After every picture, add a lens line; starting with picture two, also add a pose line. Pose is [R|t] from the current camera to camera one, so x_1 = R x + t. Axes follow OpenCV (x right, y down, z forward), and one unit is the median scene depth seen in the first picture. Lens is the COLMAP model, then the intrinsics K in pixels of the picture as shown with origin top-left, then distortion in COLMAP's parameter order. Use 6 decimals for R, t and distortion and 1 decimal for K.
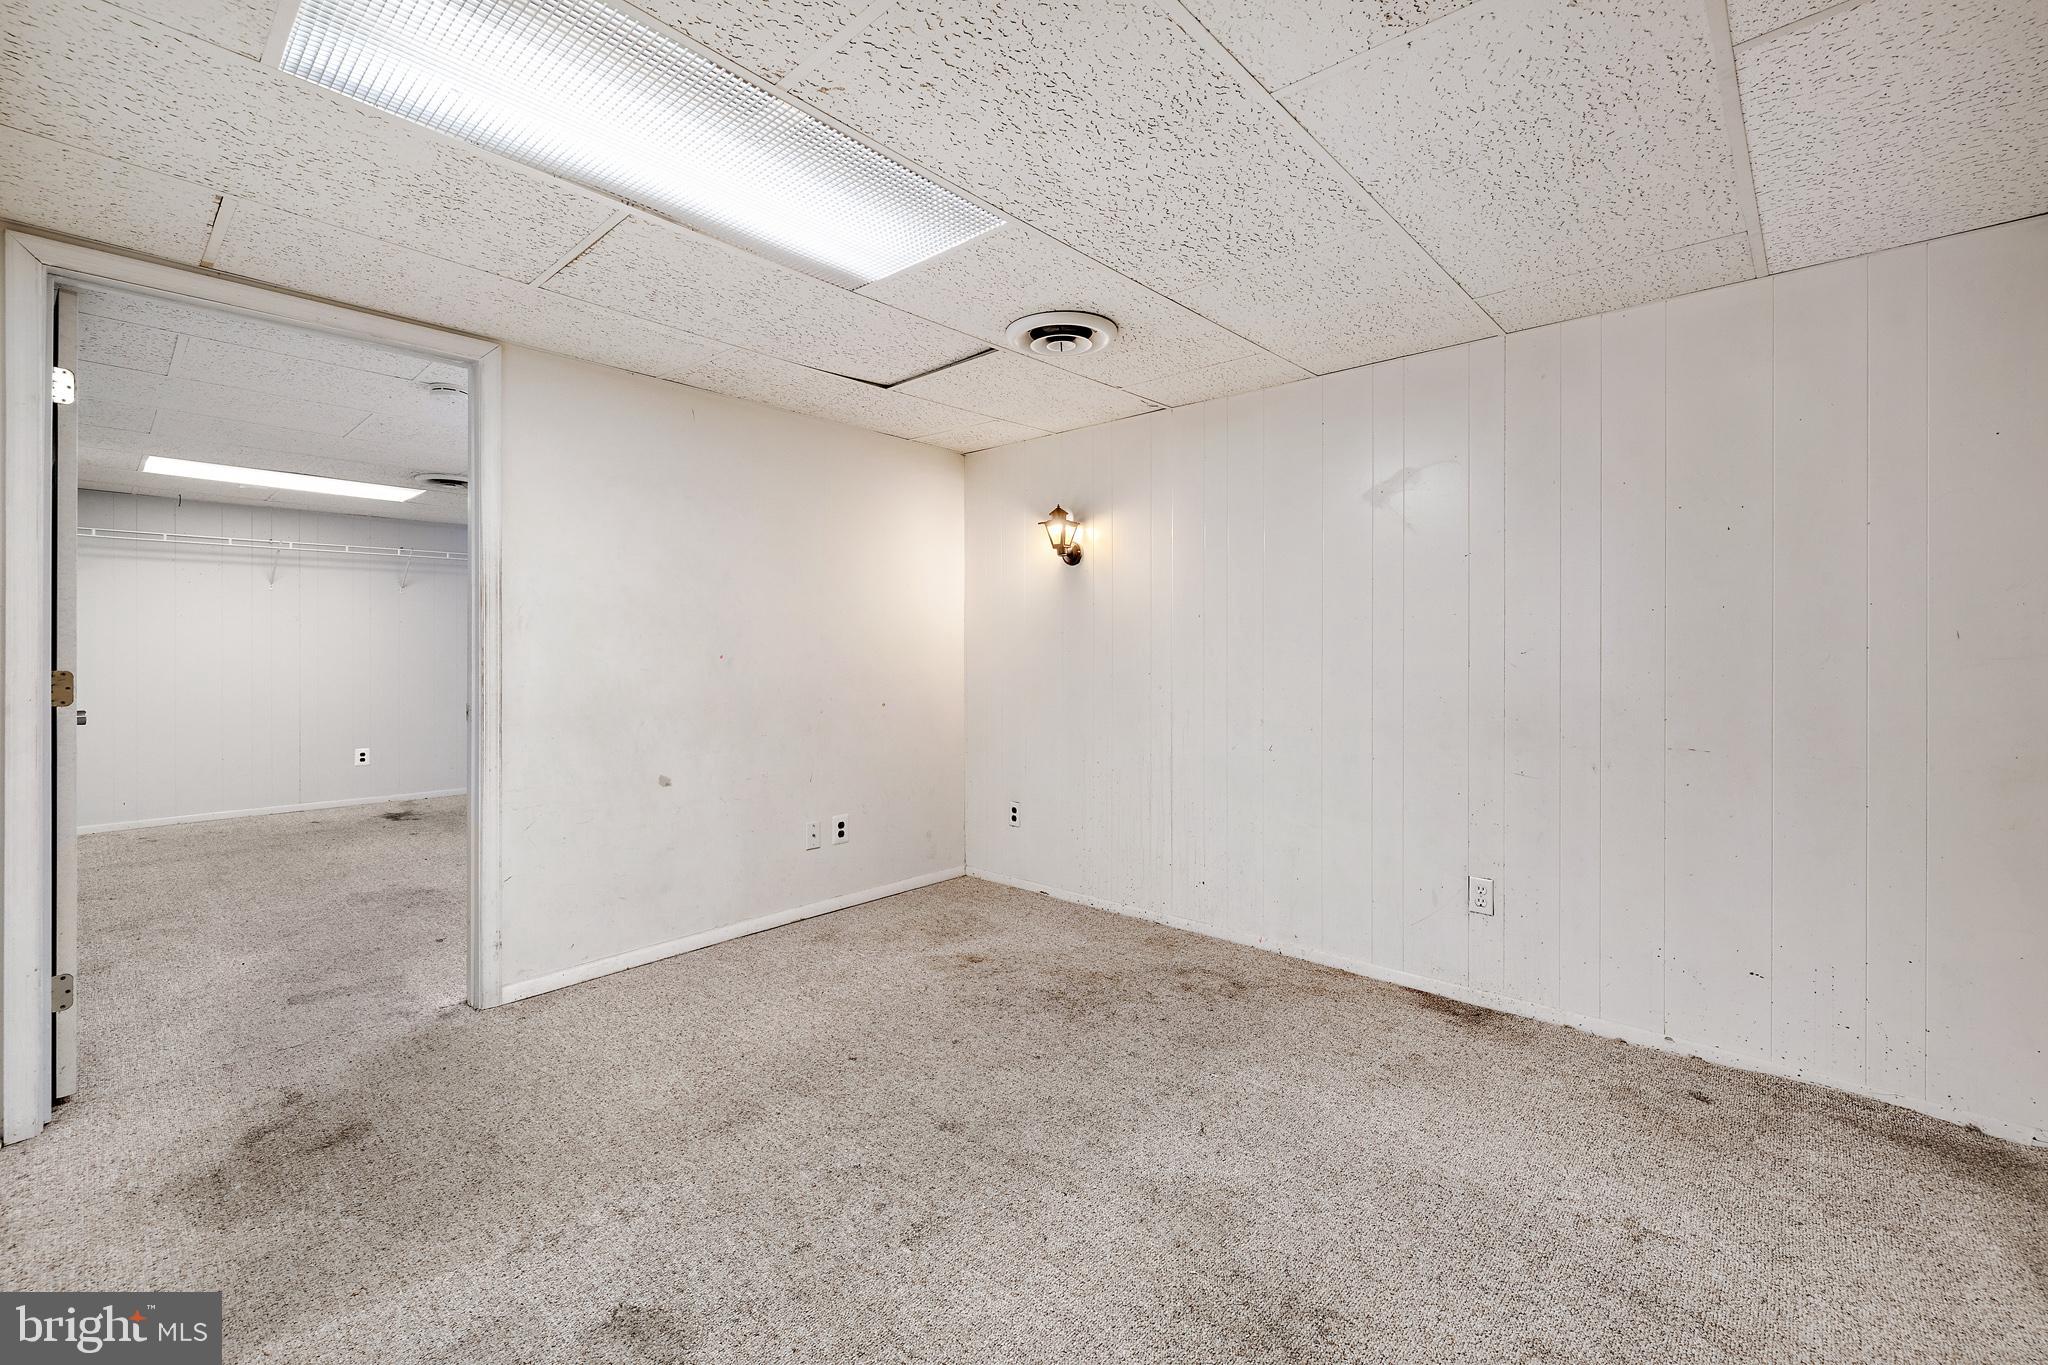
lens RADIAL K [[862.5, 0, 1017.0], [0, 862.5, 662.5], [0, 0, 1]] dist [0.002475, 0.000189]
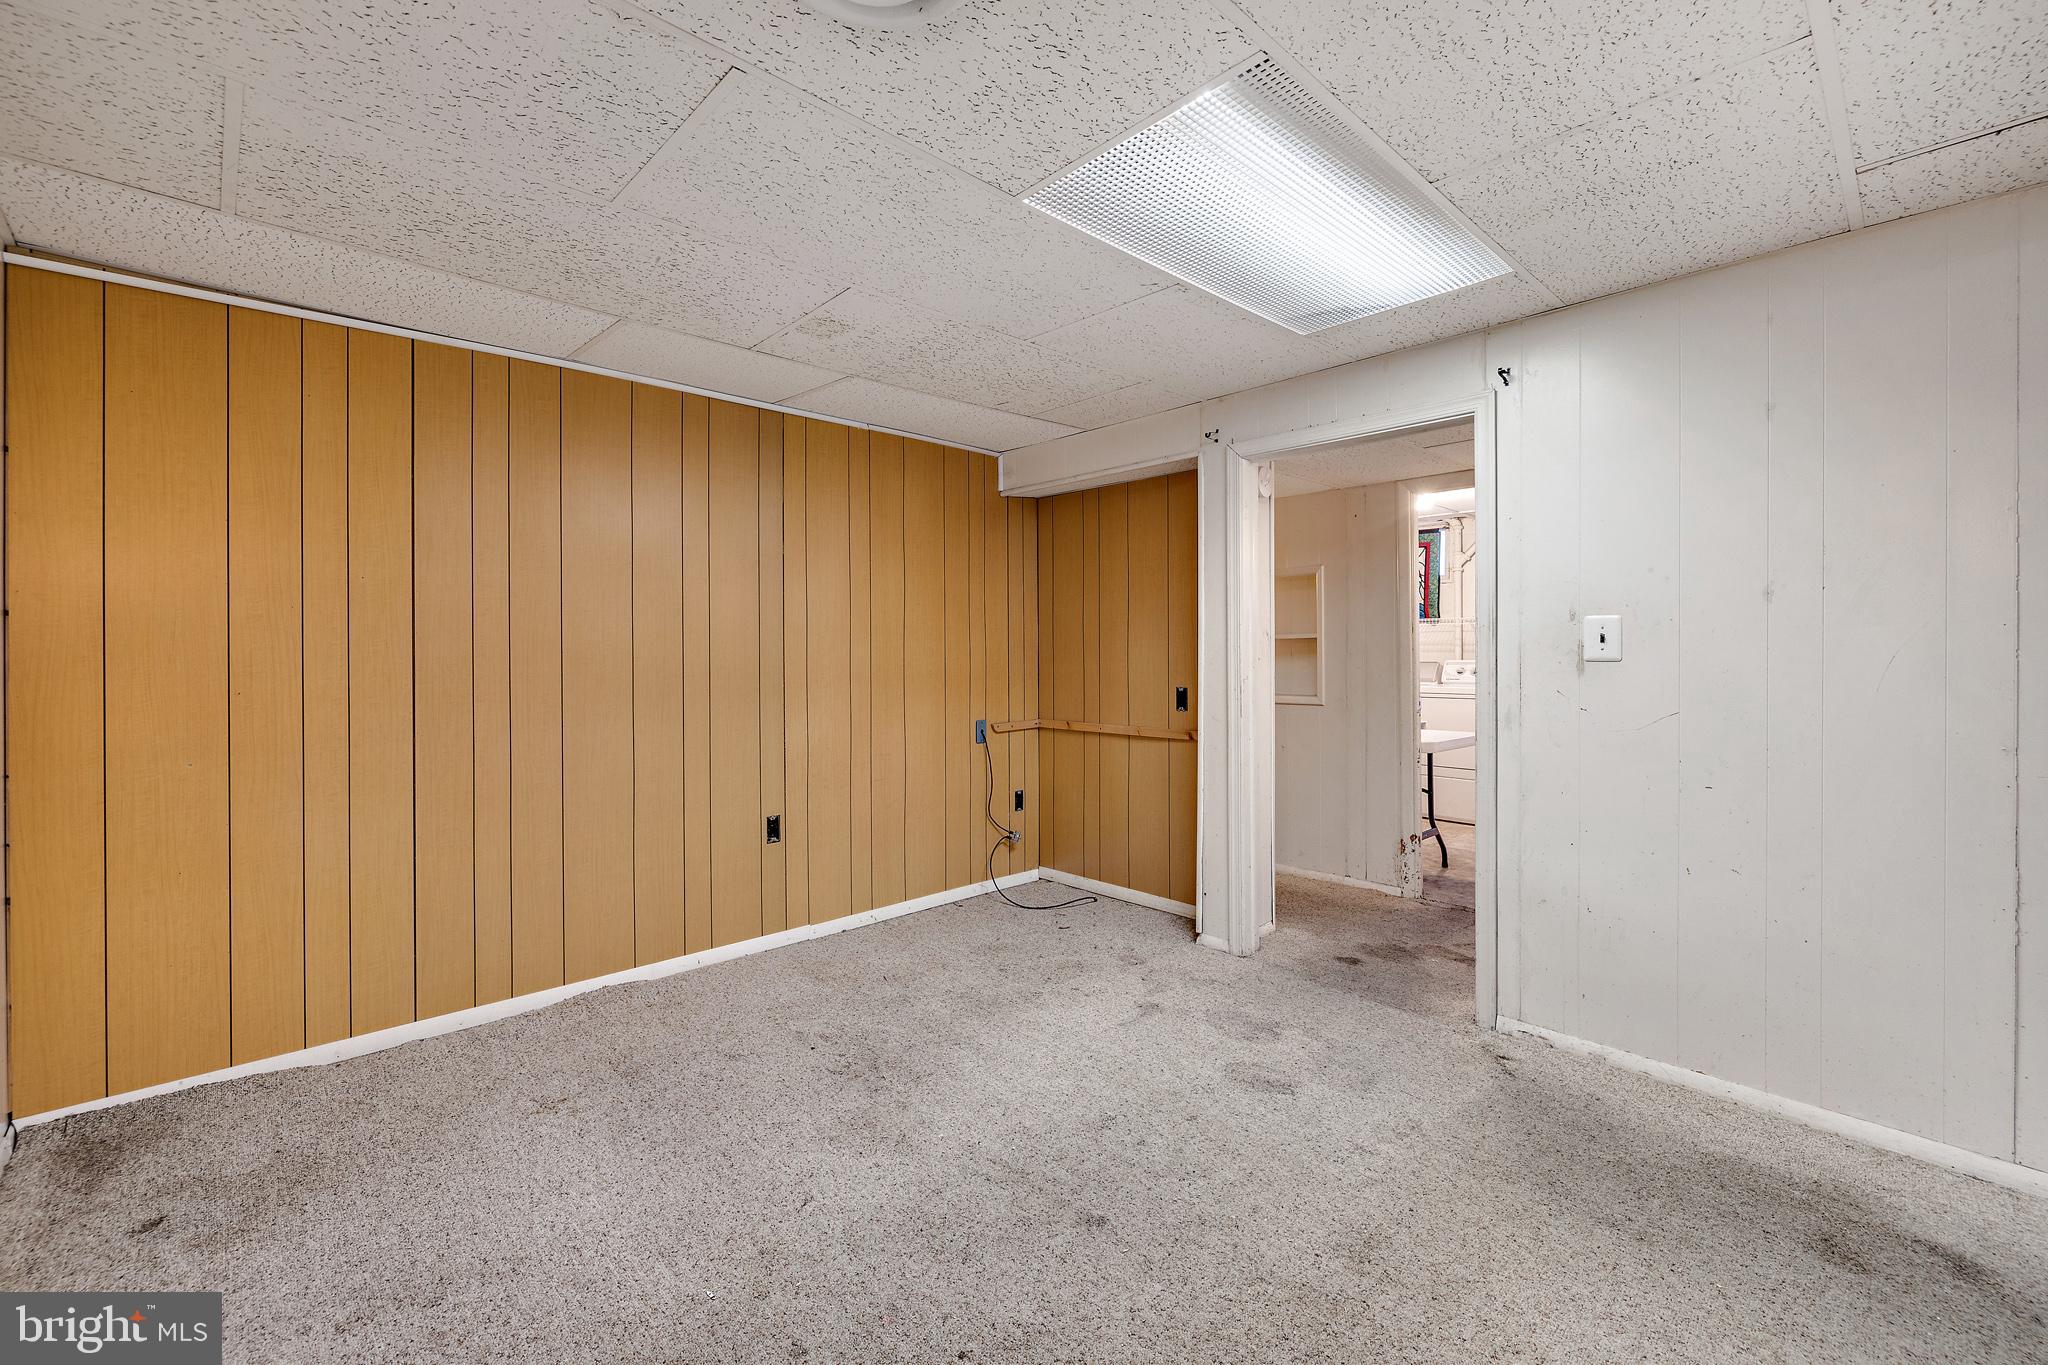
lens RADIAL K [[862.5, 0, 1017.0], [0, 862.5, 662.5], [0, 0, 1]] dist [0.002475, 0.000189]
pose [[-0.997326, 0.000090, 0.073077, -0.052386], [0.001759, 0.999739, 0.022779, -0.018868], [-0.073056, 0.022847, -0.997066, 1.389147]]
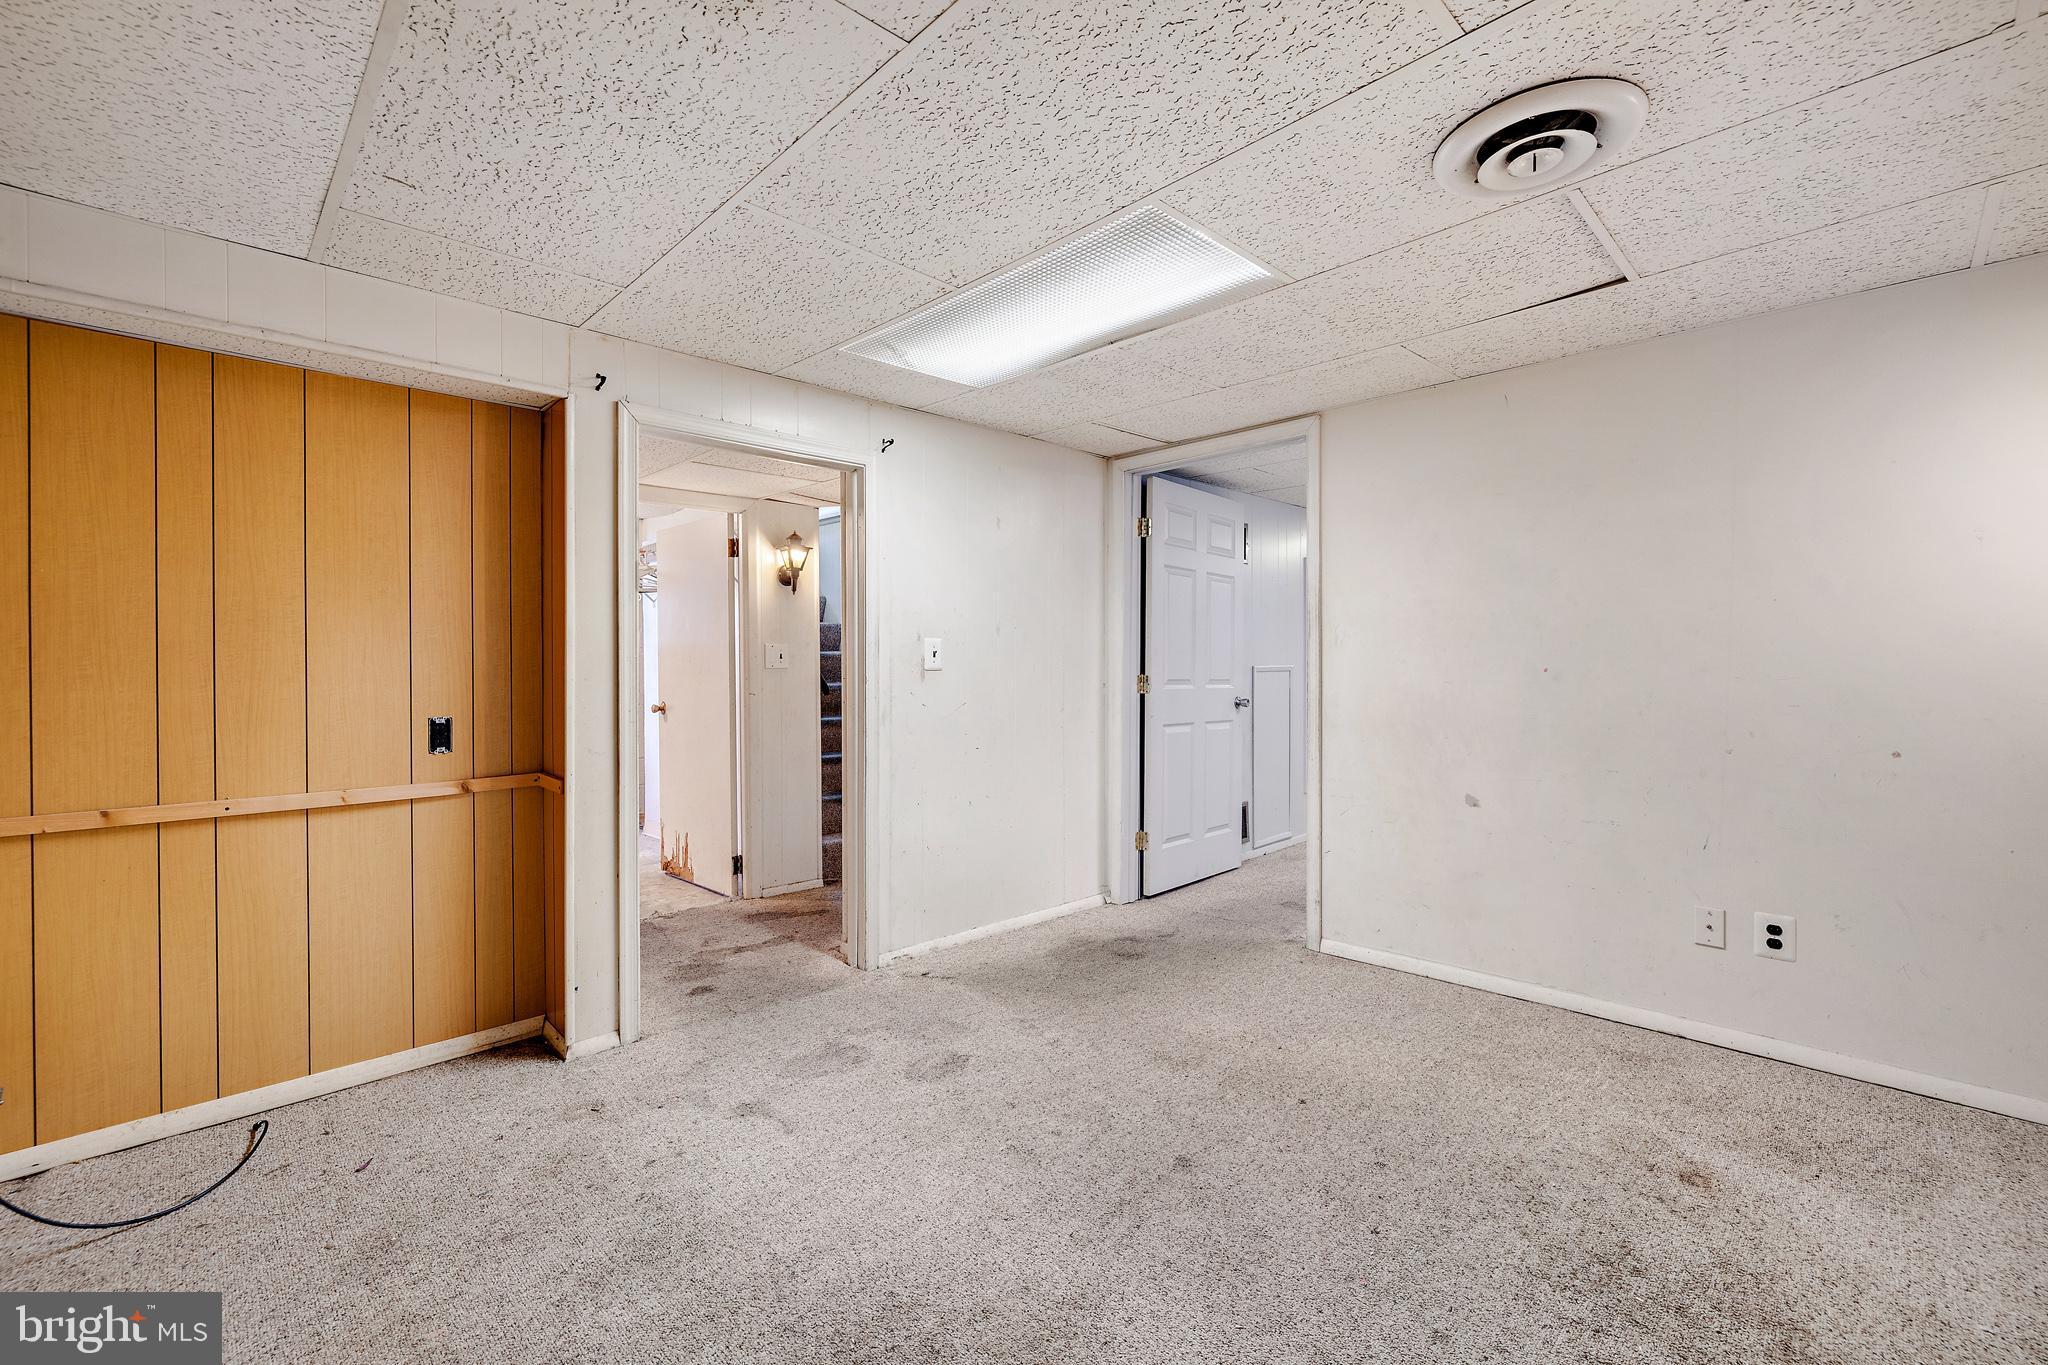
lens RADIAL K [[862.5, 0, 1017.0], [0, 862.5, 662.5], [0, 0, 1]] dist [0.002475, 0.000189]
pose [[-0.059473, -0.002097, -0.998228, 0.670984], [-0.007945, 0.999967, -0.001628, -0.009264], [0.998198, 0.007834, -0.059487, 0.658387]]
